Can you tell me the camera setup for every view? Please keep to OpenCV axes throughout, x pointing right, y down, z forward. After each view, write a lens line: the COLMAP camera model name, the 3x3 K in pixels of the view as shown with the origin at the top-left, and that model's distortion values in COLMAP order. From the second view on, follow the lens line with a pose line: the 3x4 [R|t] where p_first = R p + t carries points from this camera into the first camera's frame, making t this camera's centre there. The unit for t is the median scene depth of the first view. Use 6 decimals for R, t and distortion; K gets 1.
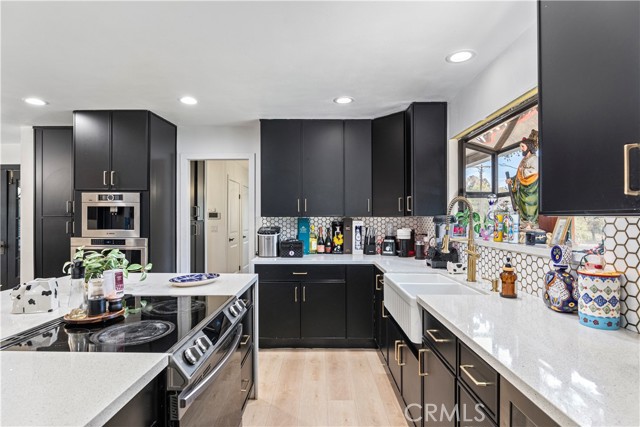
lens RADIAL K [[339.0, 0, 320.3], [0, 339.0, 217.3], [0, 0, 1]] dist [0.008040, 0.000978]
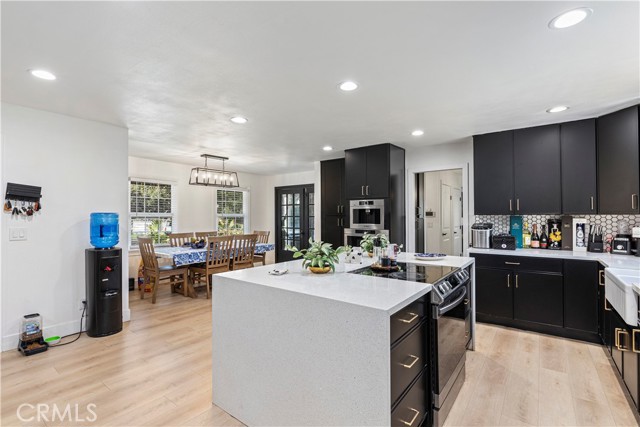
lens RADIAL K [[306.5, 0, 311.3], [0, 306.5, 213.4], [0, 0, 1]] dist [-0.004386, -0.001996]
pose [[0.798700, -0.007386, -0.601684, 0.021678], [0.003324, 0.999964, -0.007863, -0.000623], [0.601720, 0.004281, 0.798695, -0.259370]]
